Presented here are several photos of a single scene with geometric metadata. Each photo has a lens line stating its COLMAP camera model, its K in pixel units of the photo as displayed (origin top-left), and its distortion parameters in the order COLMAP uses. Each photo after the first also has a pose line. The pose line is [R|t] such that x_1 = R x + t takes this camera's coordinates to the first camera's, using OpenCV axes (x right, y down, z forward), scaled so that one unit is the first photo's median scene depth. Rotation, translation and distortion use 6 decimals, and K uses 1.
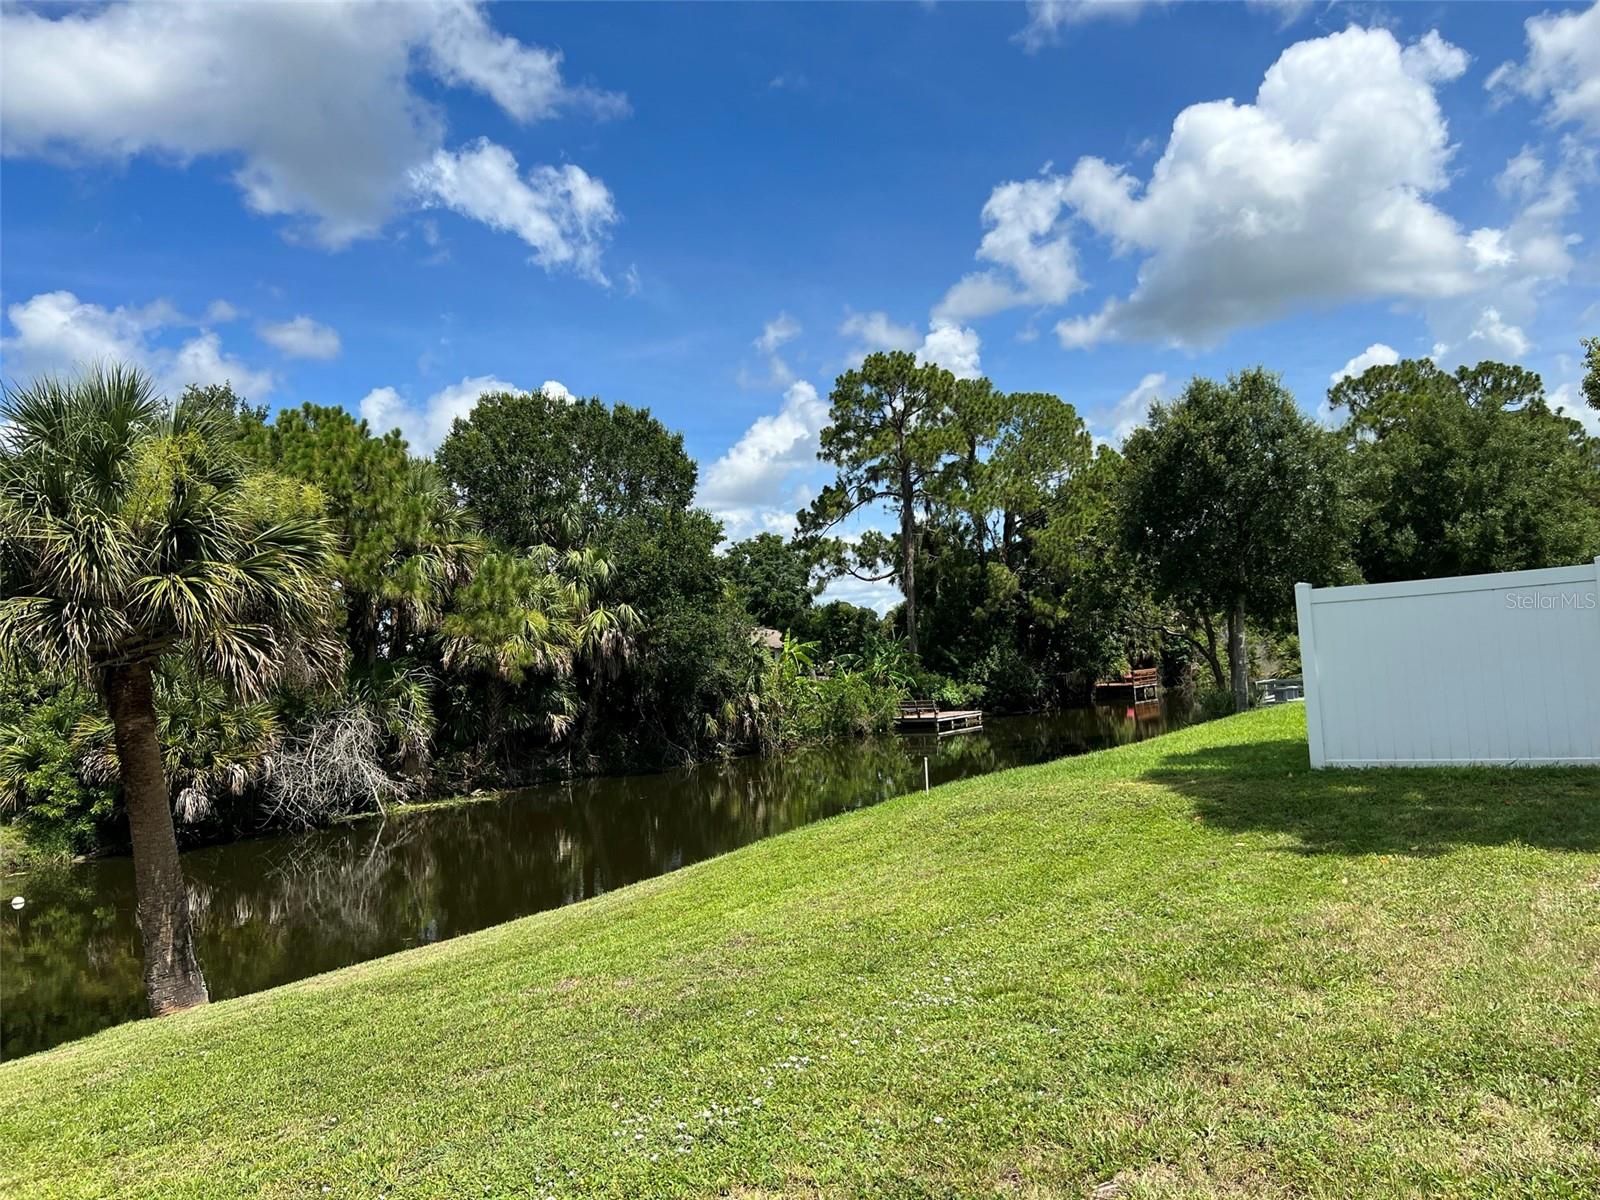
lens RADIAL K [[1194.6, 0, 798.0], [0, 1194.6, 587.8], [0, 0, 1]] dist [0.057545, -0.063668]
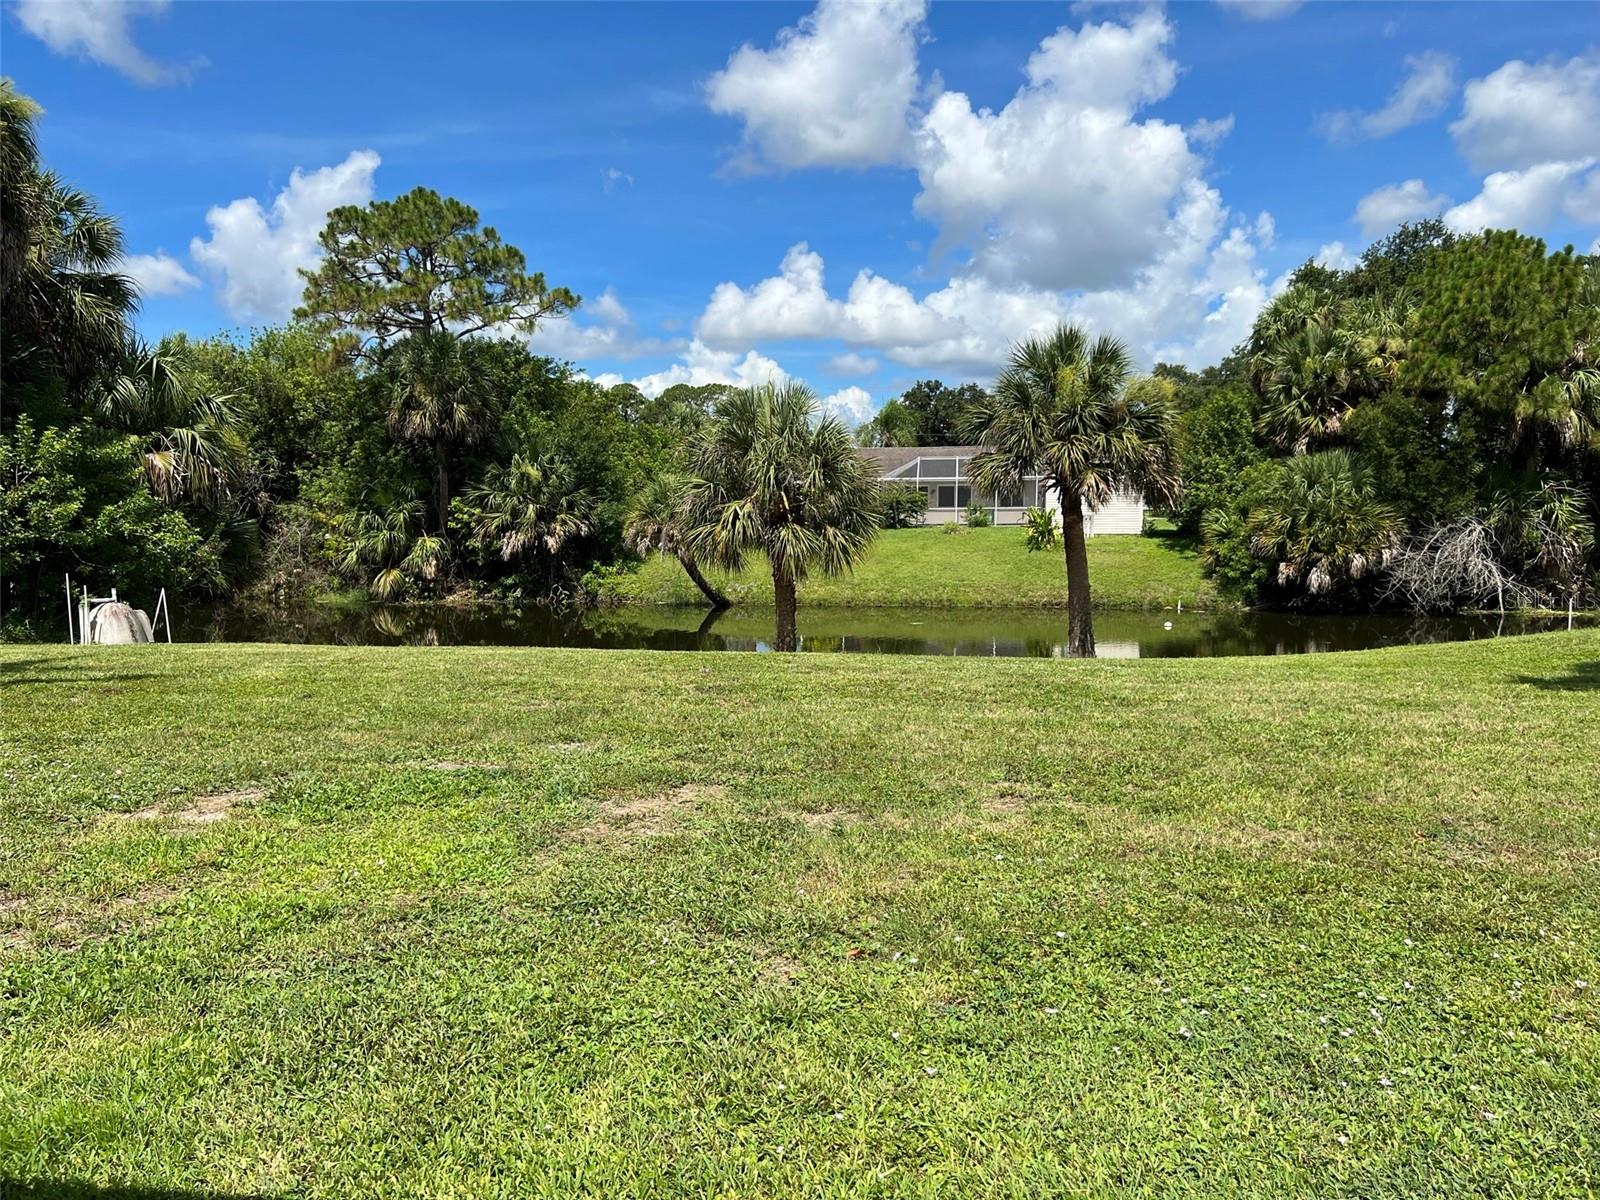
lens RADIAL K [[1194.6, 0, 793.6], [0, 1194.6, 598.6], [0, 0, 1]] dist [0.057545, -0.063668]
pose [[0.478849, 0.136542, -0.867214, 0.736169], [0.030886, 0.984599, 0.172078, -0.088660], [0.877354, -0.109184, 0.467257, -0.226271]]
